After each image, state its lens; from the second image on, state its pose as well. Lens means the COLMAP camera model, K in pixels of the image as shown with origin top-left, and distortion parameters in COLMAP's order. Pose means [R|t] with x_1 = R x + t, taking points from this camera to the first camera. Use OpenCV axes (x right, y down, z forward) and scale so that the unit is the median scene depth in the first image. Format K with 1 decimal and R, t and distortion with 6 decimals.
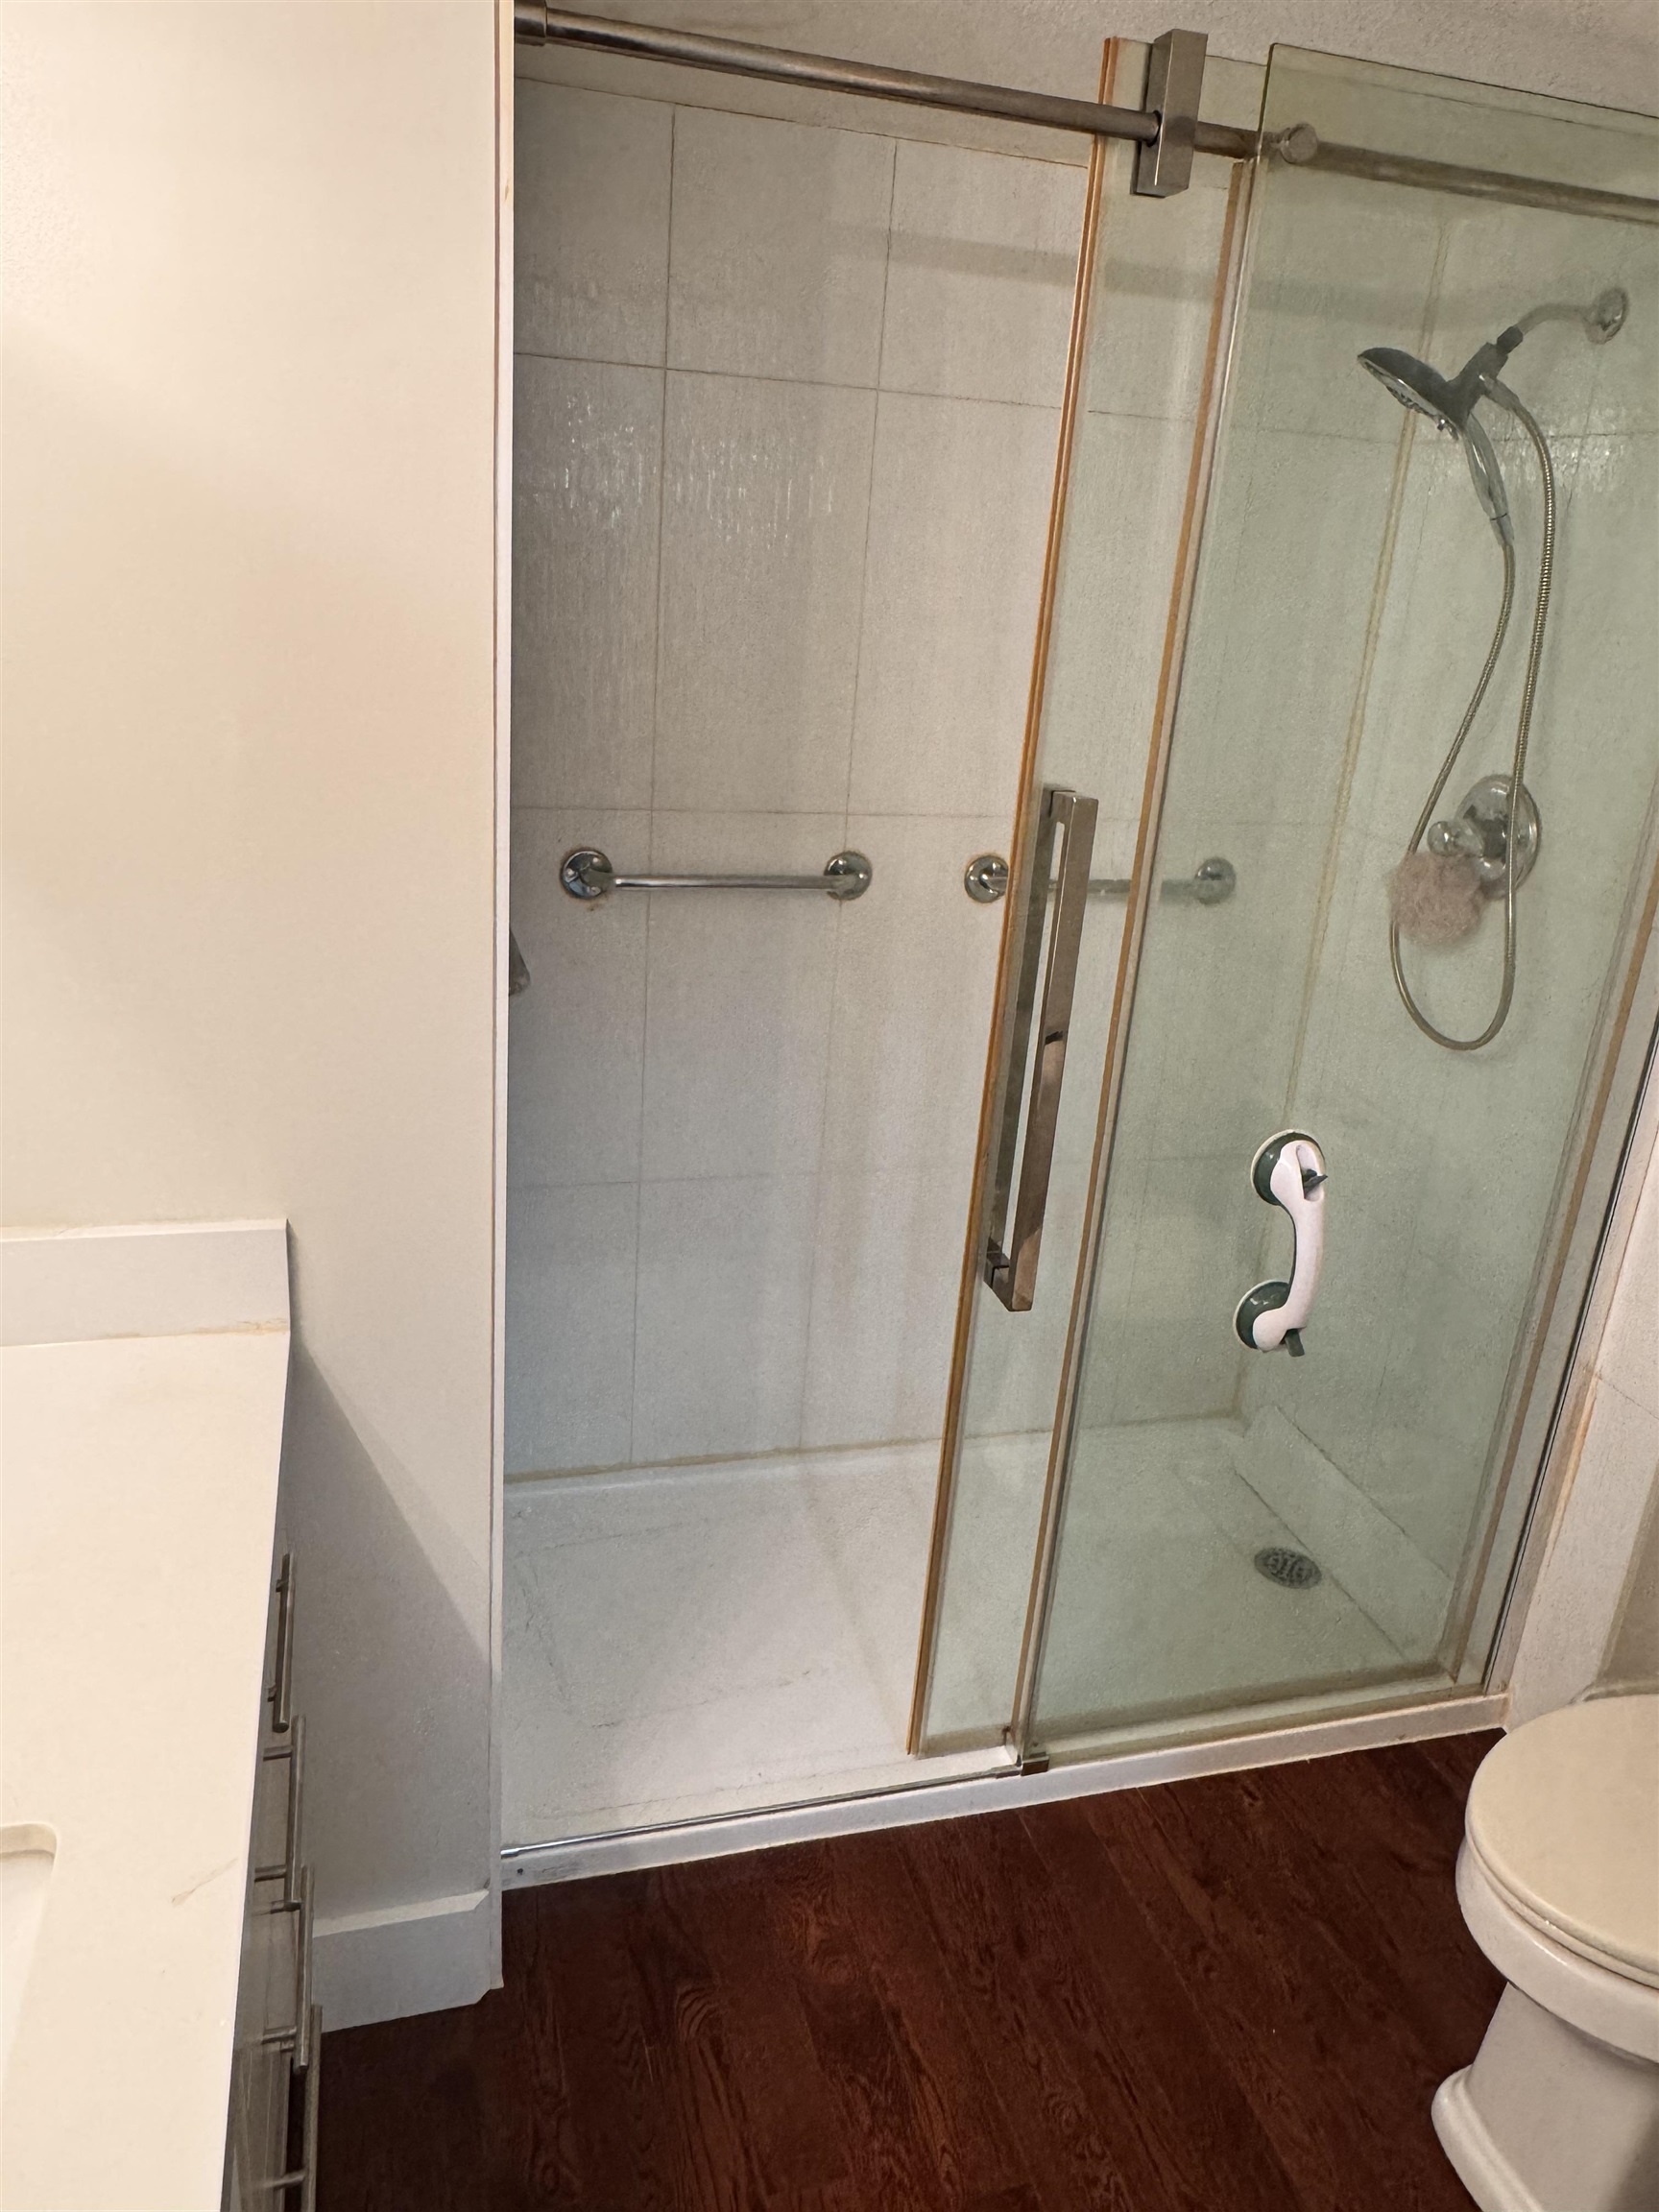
lens RADIAL K [[1545.9, 0, 836.4], [0, 1545.9, 1095.4], [0, 0, 1]] dist [0.001828, 0.004127]
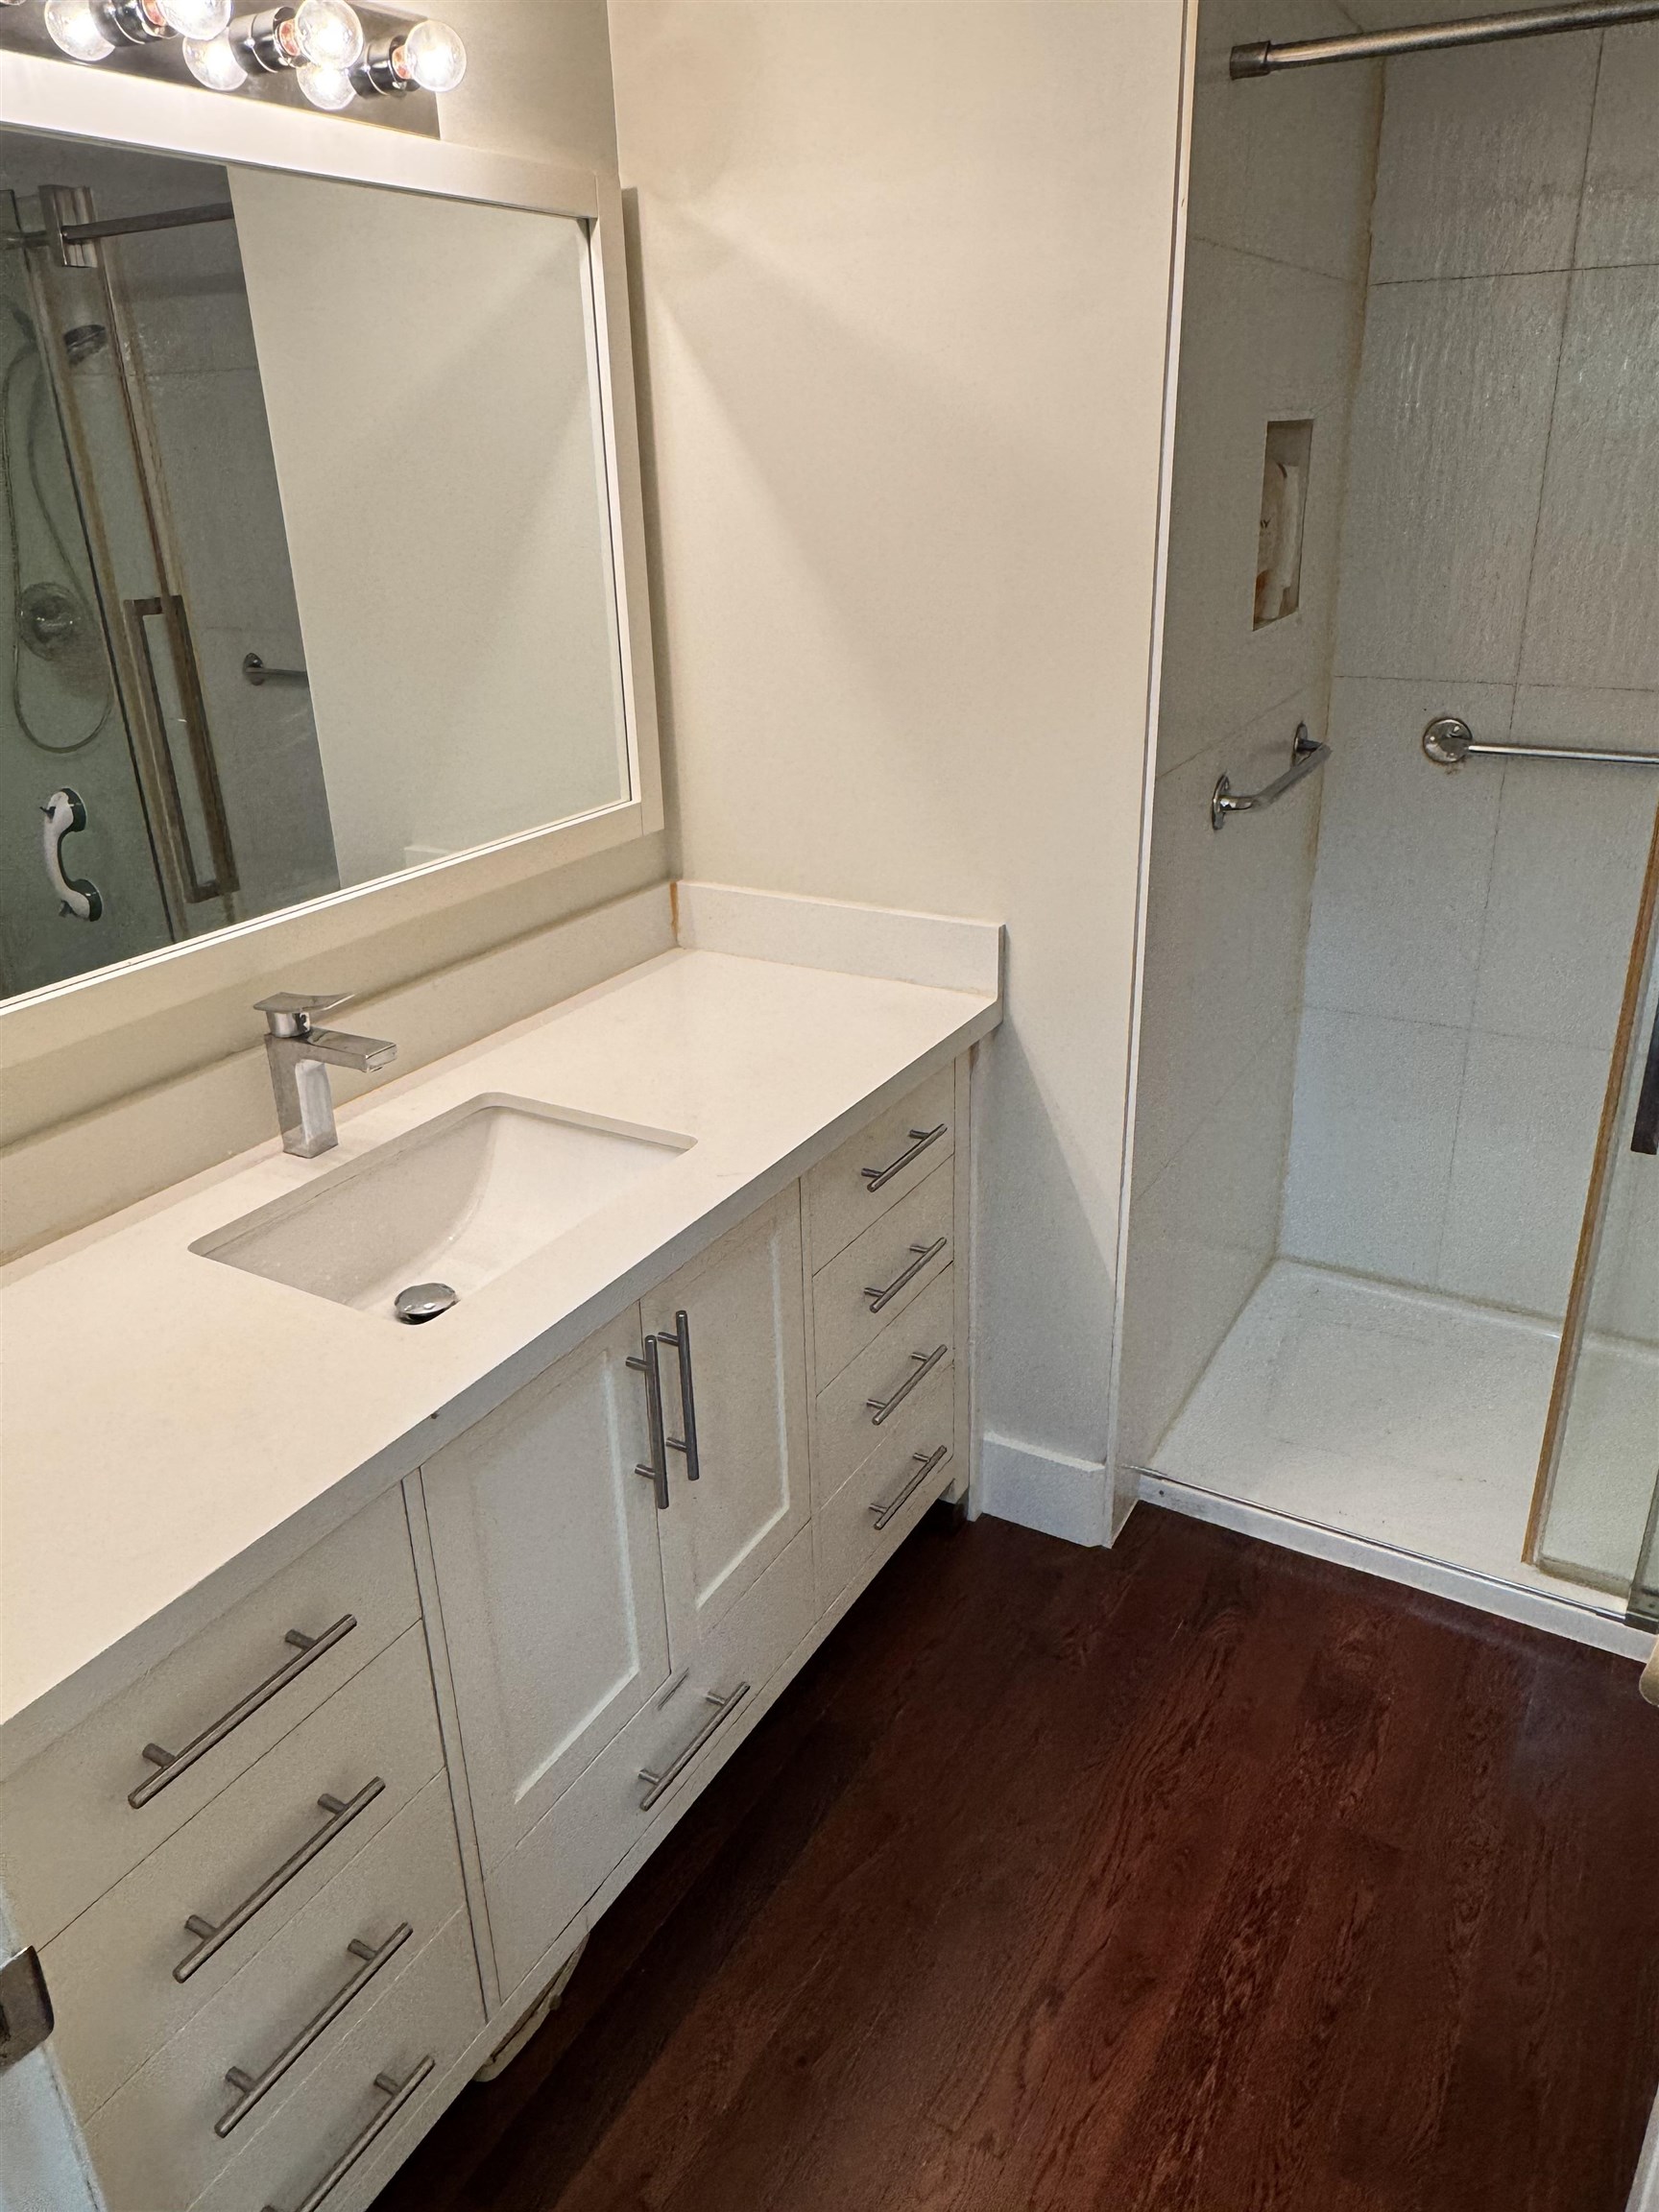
lens RADIAL K [[1545.9, 0, 836.4], [0, 1545.9, 1095.4], [0, 0, 1]] dist [0.001828, 0.004127]
pose [[0.683308, 0.192937, -0.704178, 0.464082], [-0.170377, 0.979963, 0.103172, 0.086525], [0.709974, 0.049477, 0.702488, -0.125472]]
